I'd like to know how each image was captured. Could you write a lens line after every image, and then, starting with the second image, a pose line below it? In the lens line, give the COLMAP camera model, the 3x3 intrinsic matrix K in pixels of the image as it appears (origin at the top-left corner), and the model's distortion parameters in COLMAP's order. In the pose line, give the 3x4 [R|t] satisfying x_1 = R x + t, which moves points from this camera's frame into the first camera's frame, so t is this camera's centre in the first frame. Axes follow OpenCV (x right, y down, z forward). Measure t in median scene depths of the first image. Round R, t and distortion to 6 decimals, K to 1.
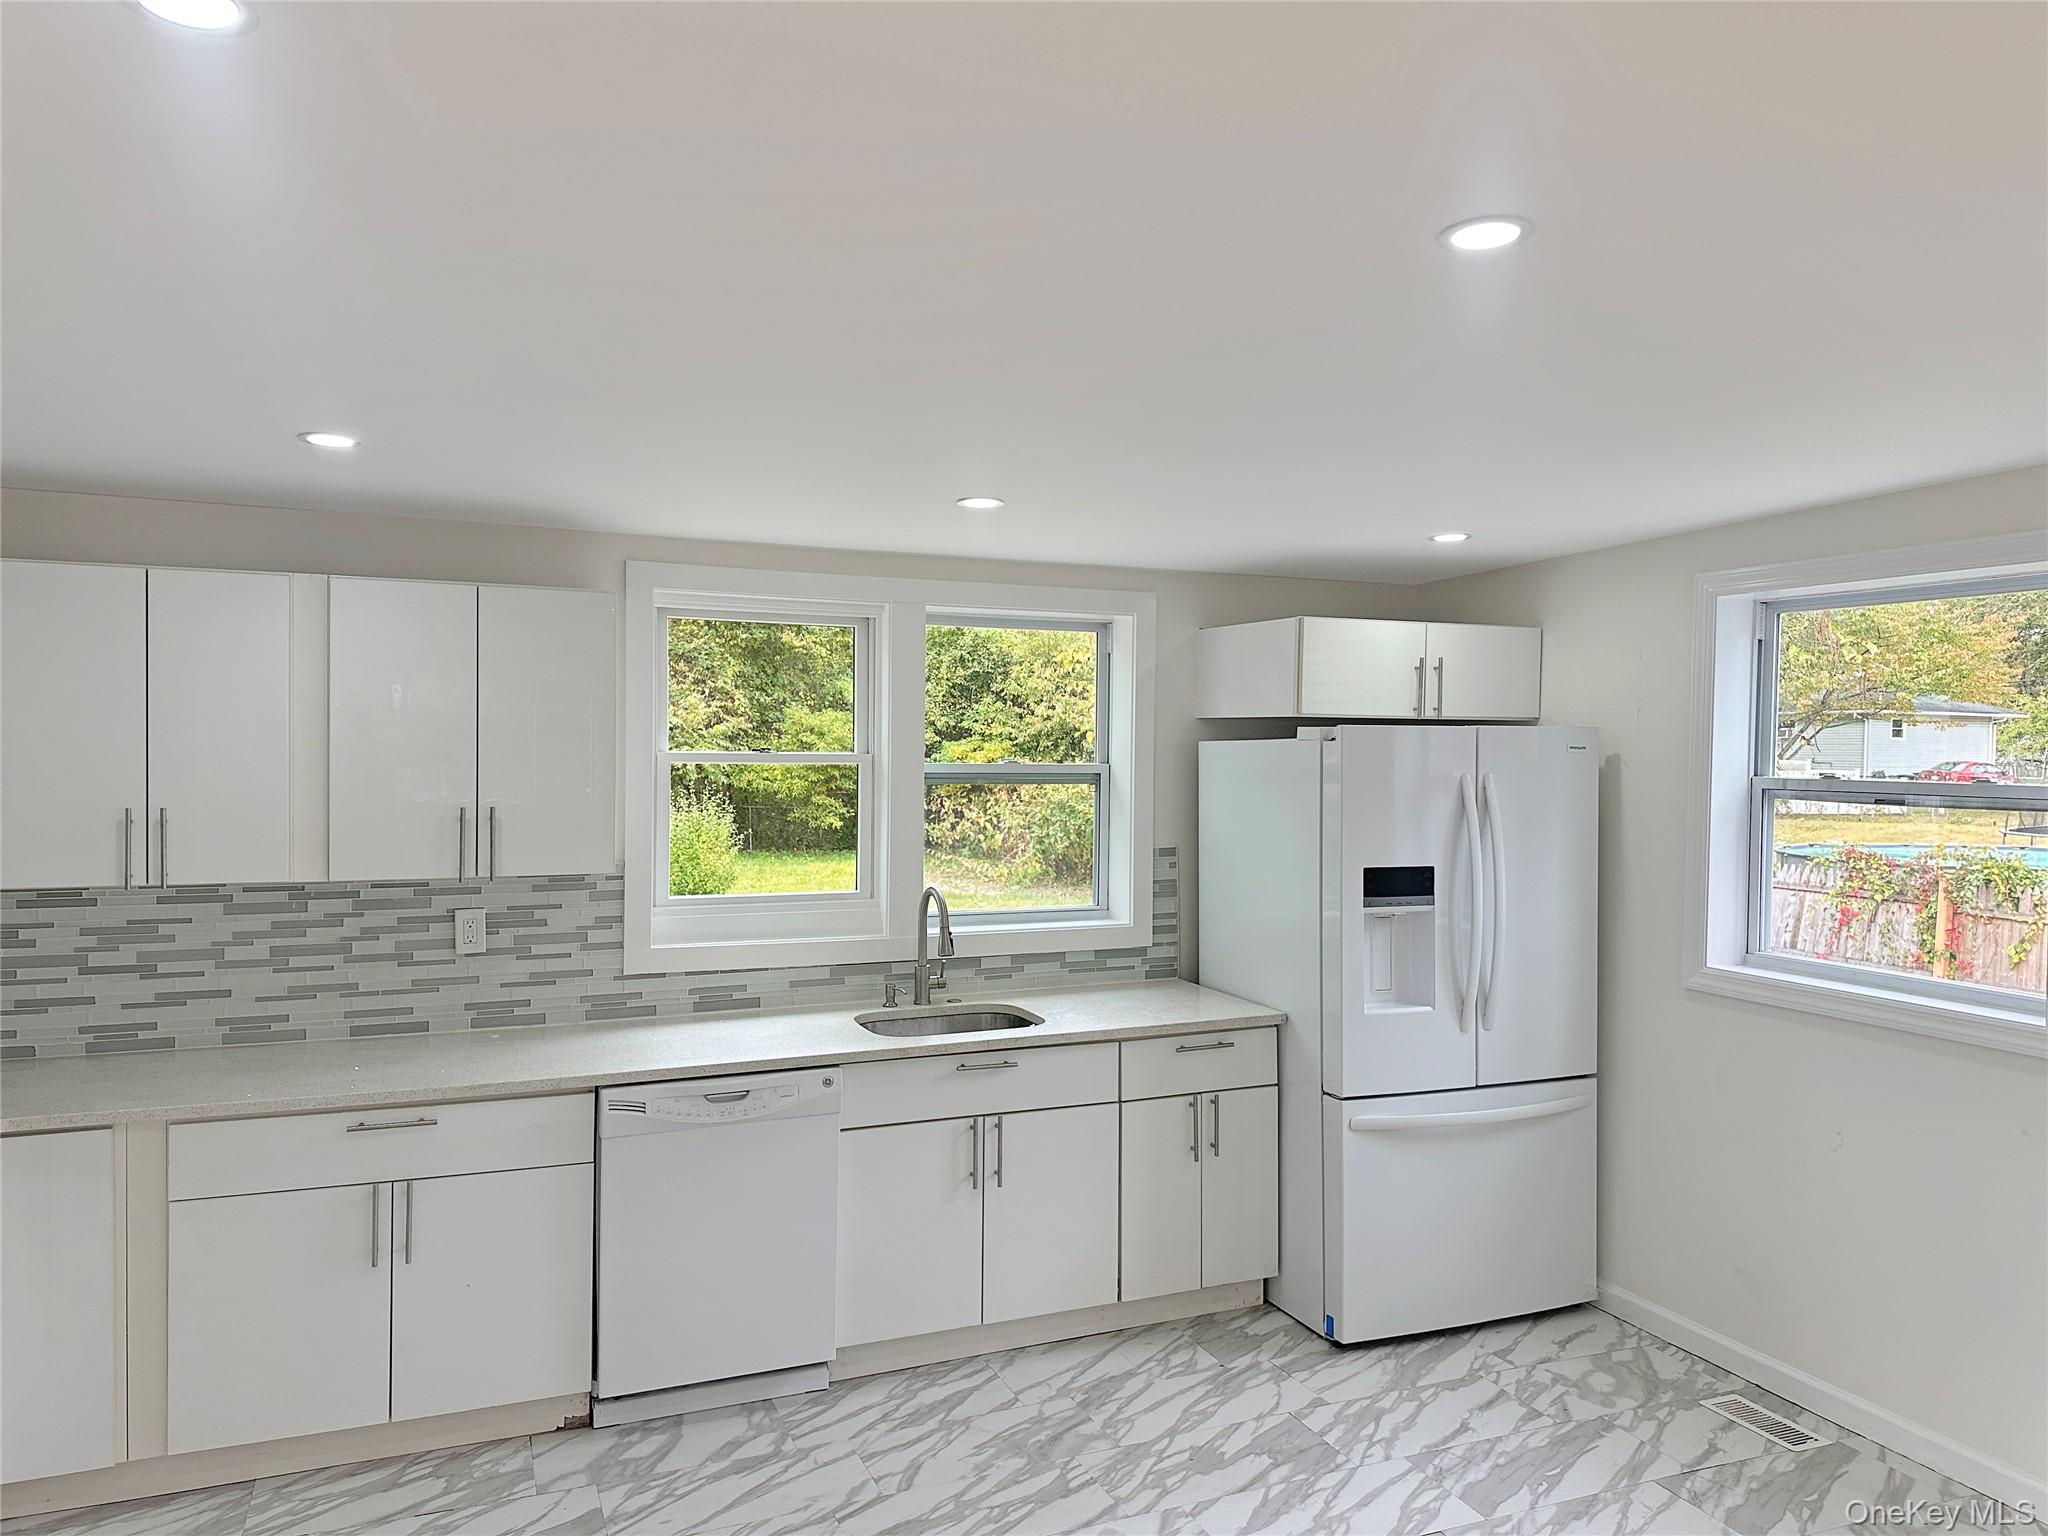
lens RADIAL K [[1455.6, 0, 1012.1], [0, 1455.6, 778.4], [0, 0, 1]] dist [0.107746, -0.166532]
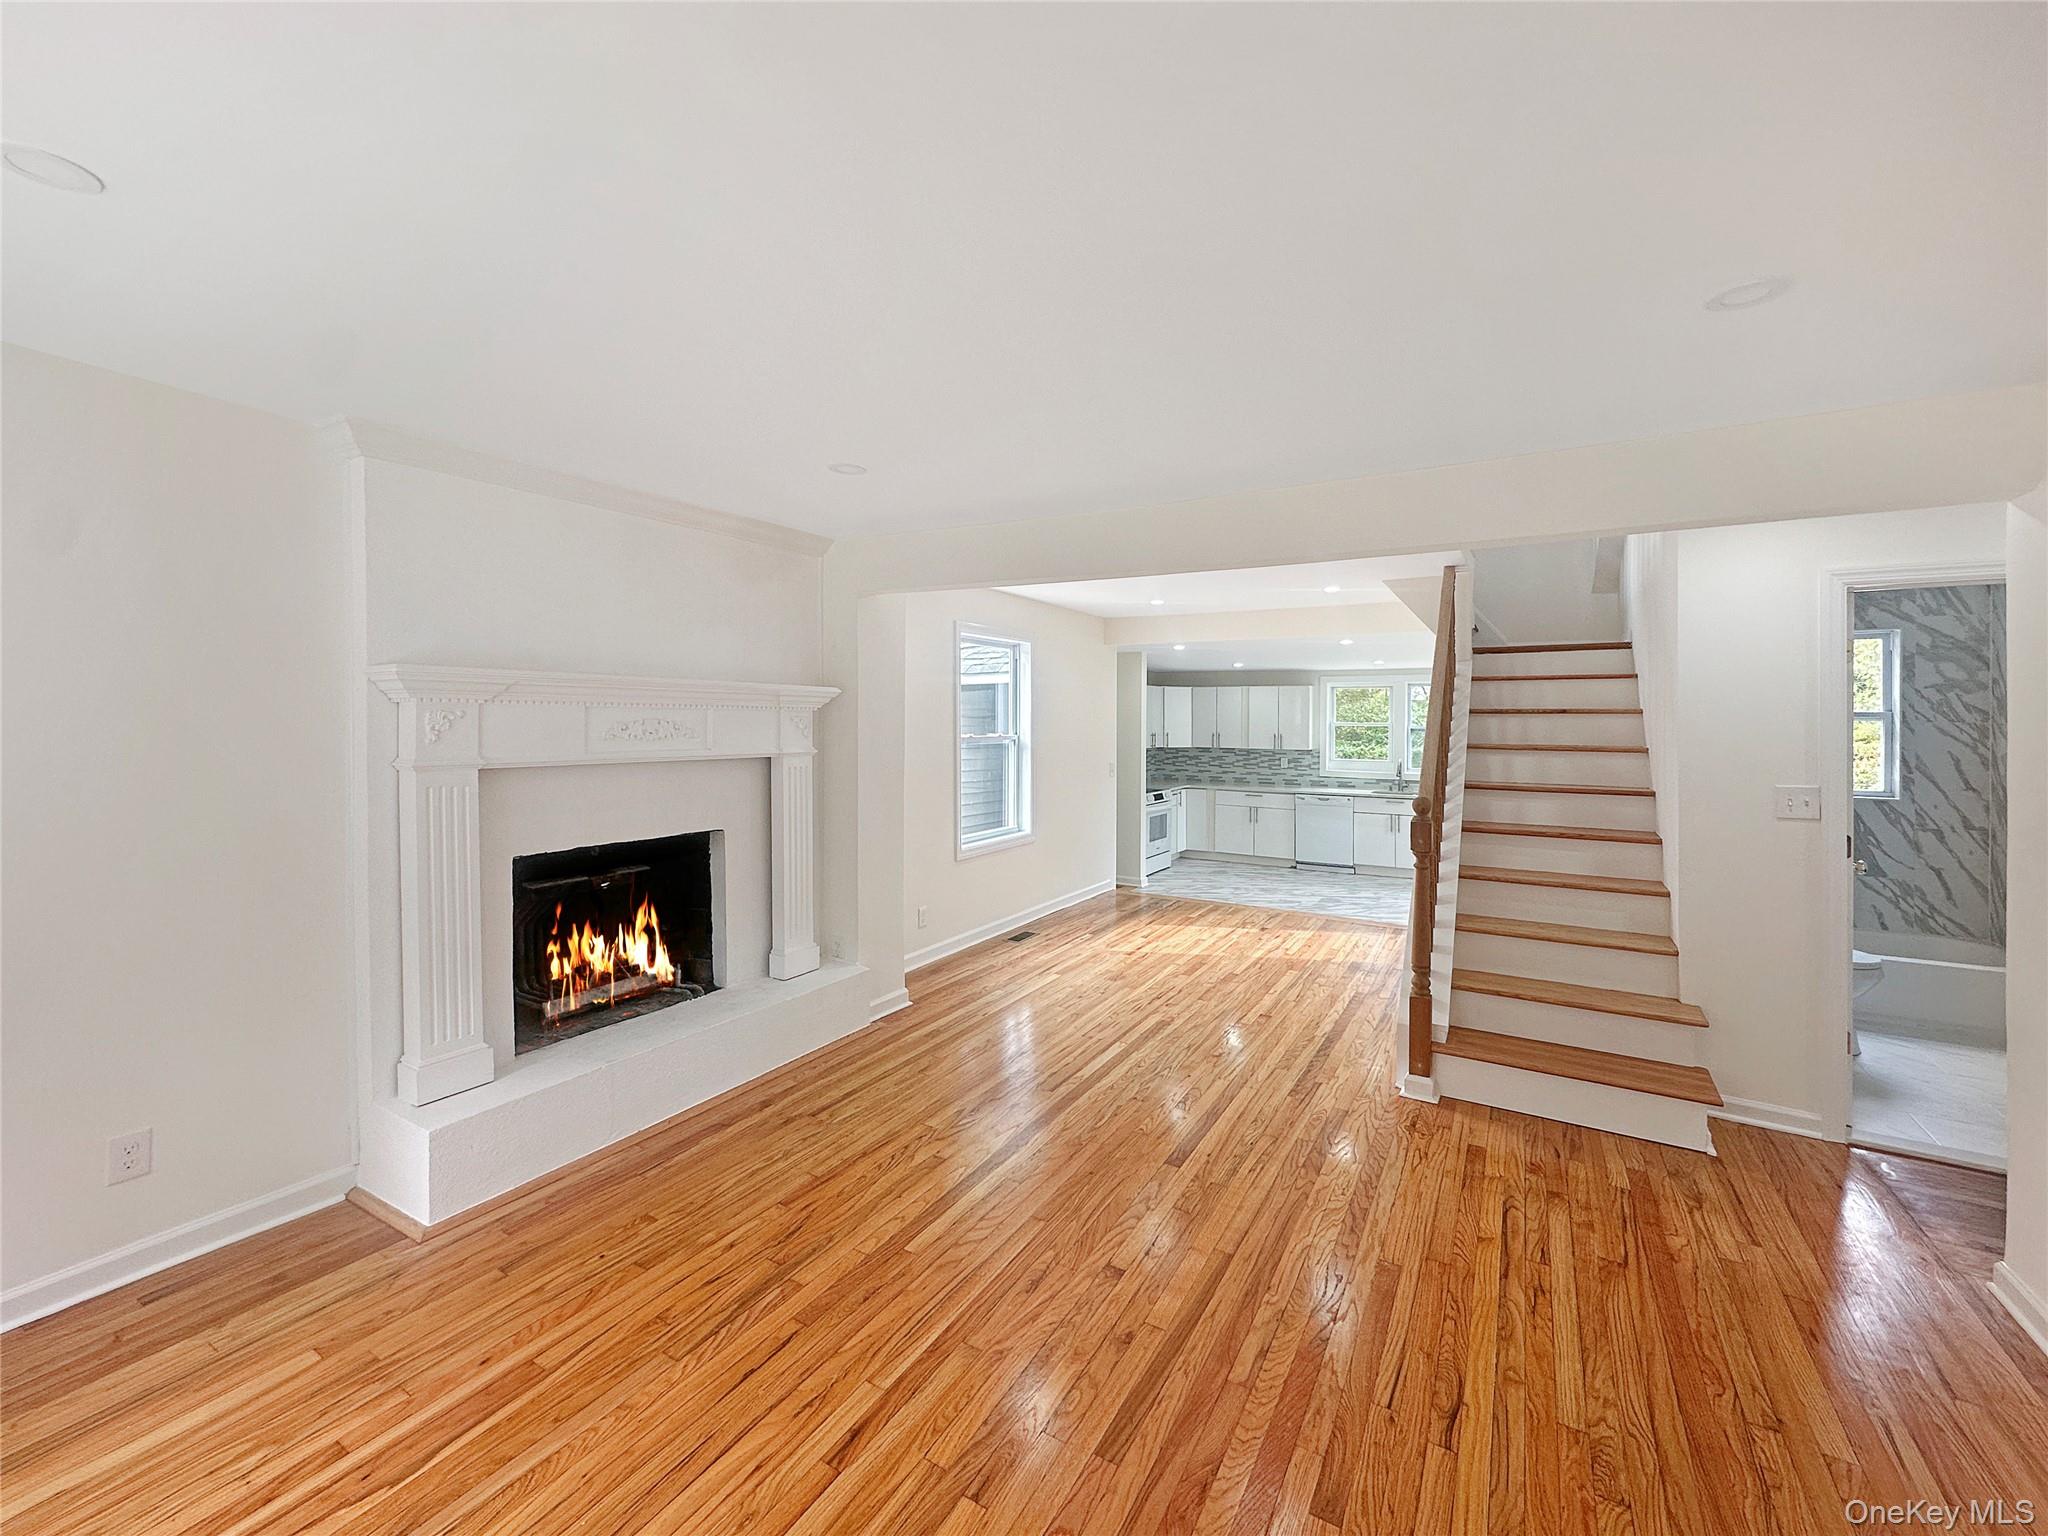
lens RADIAL K [[838.4, 0, 975.5], [0, 838.4, 716.2], [0, 0, 1]] dist [0.000557, -0.000107]
pose [[0.566584, -0.009274, -0.823952, 1.203688], [-0.024100, 0.999322, -0.027820, 0.058769], [0.823652, 0.035619, 0.565976, -1.206849]]
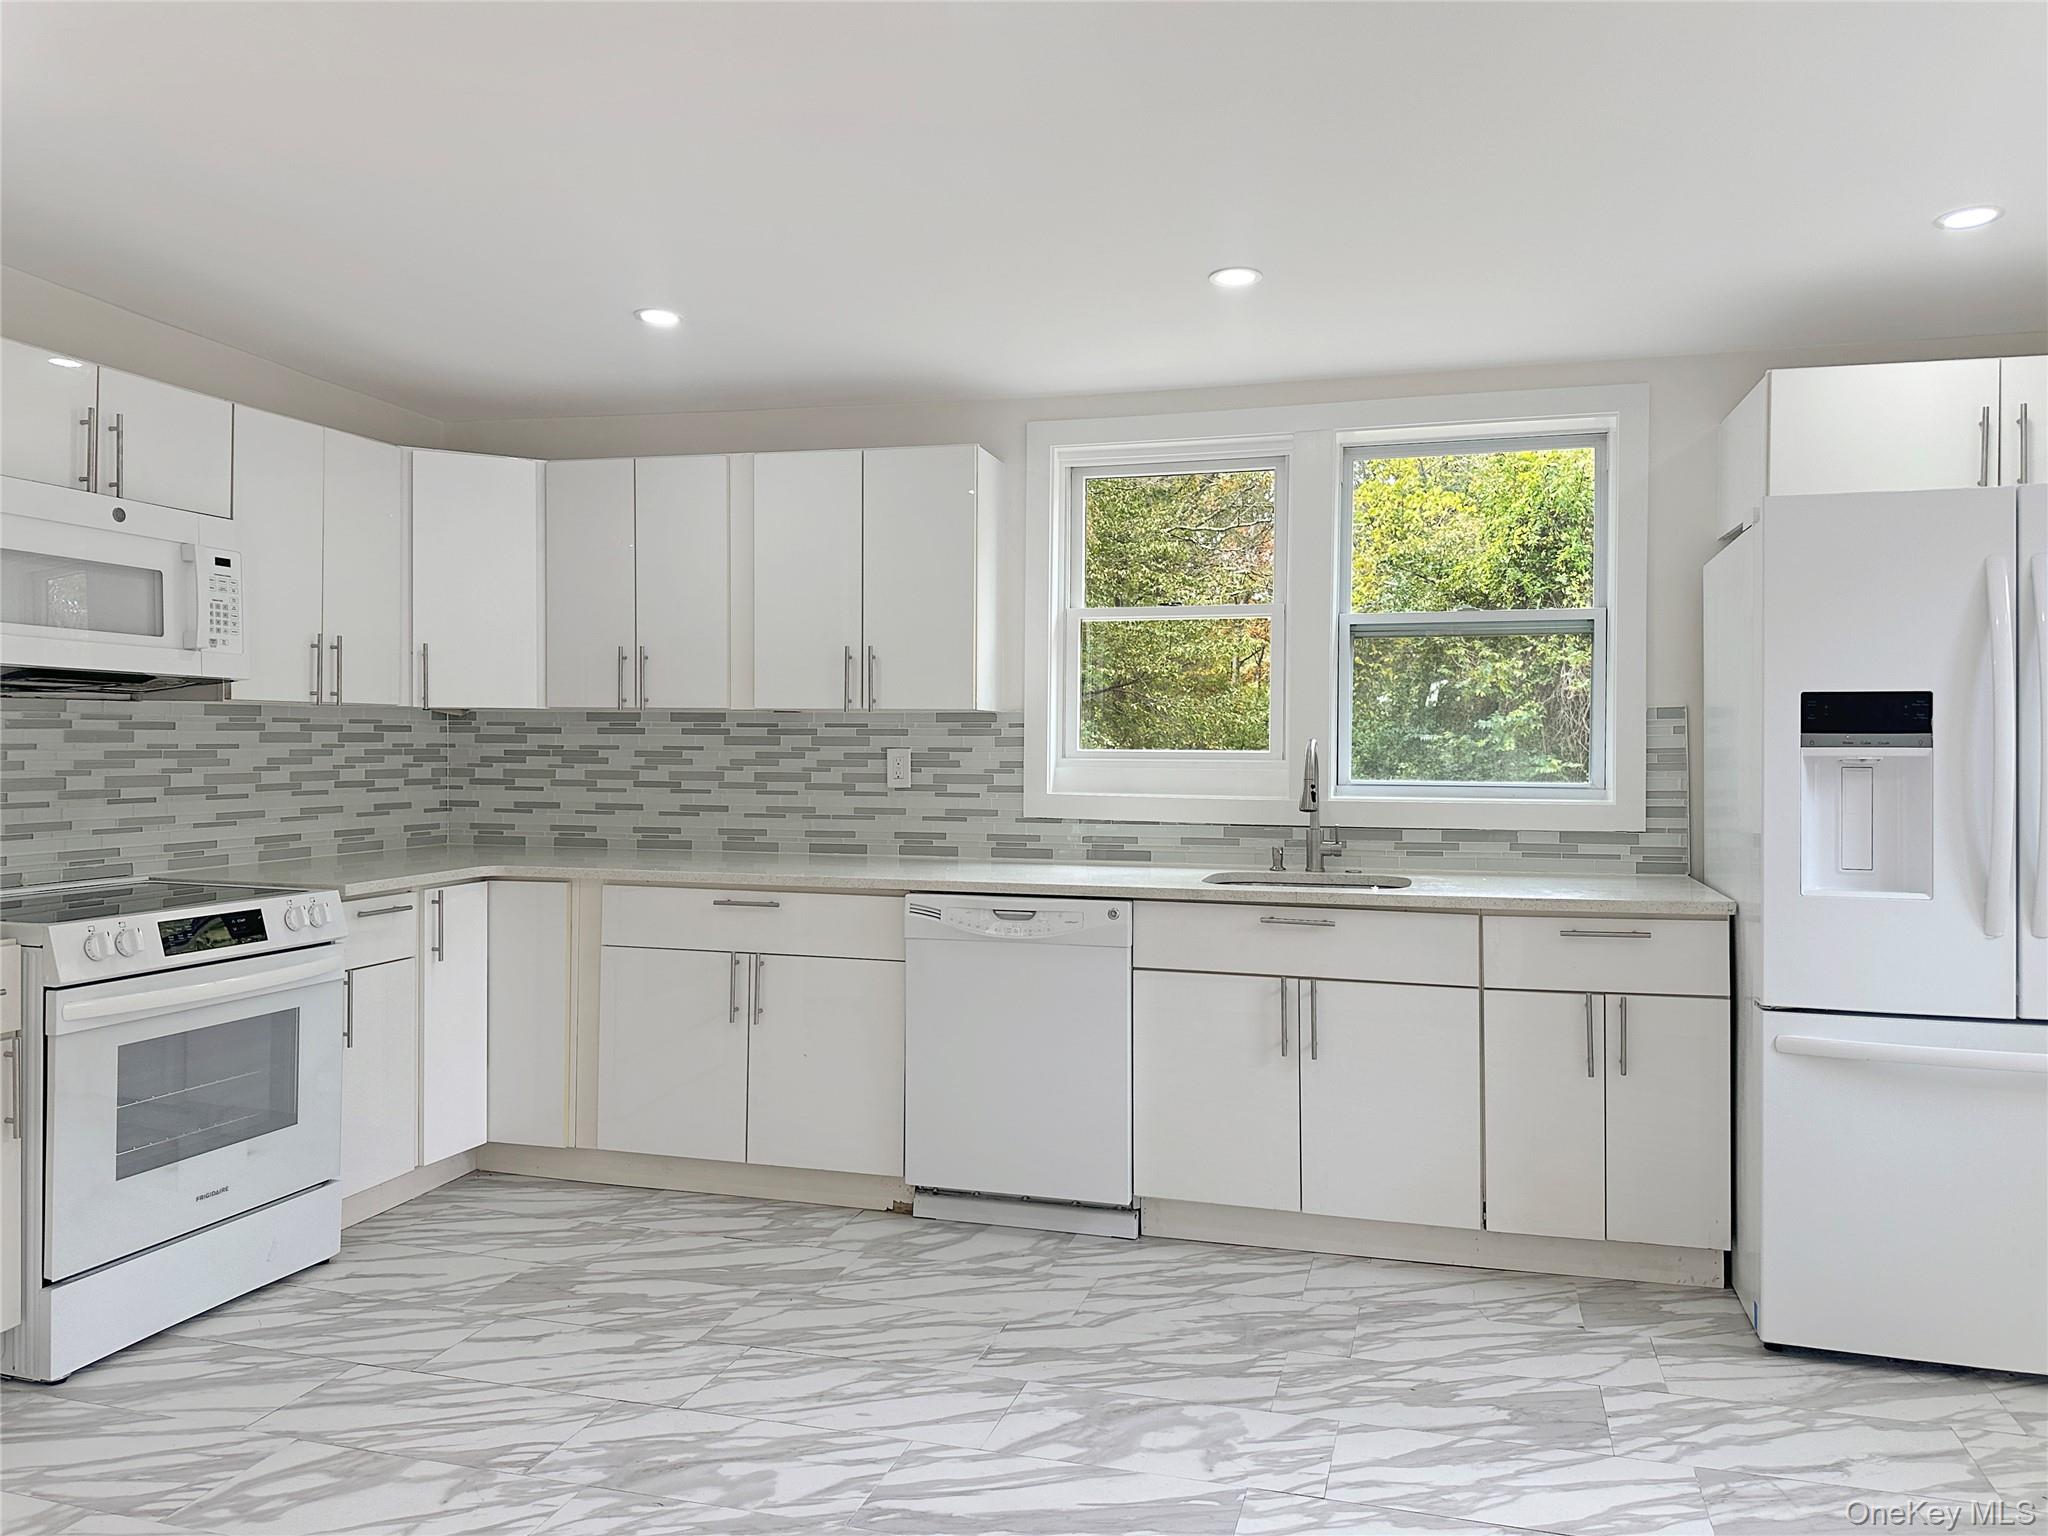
lens RADIAL K [[1448.5, 0, 1025.4], [0, 1448.5, 754.3], [0, 0, 1]] dist [0.079942, -0.093956]
pose [[0.784462, 0.001225, -0.620176, 0.404847], [-0.017221, 0.999655, -0.019808, 0.117092], [0.619938, 0.026218, 0.784212, 0.201373]]
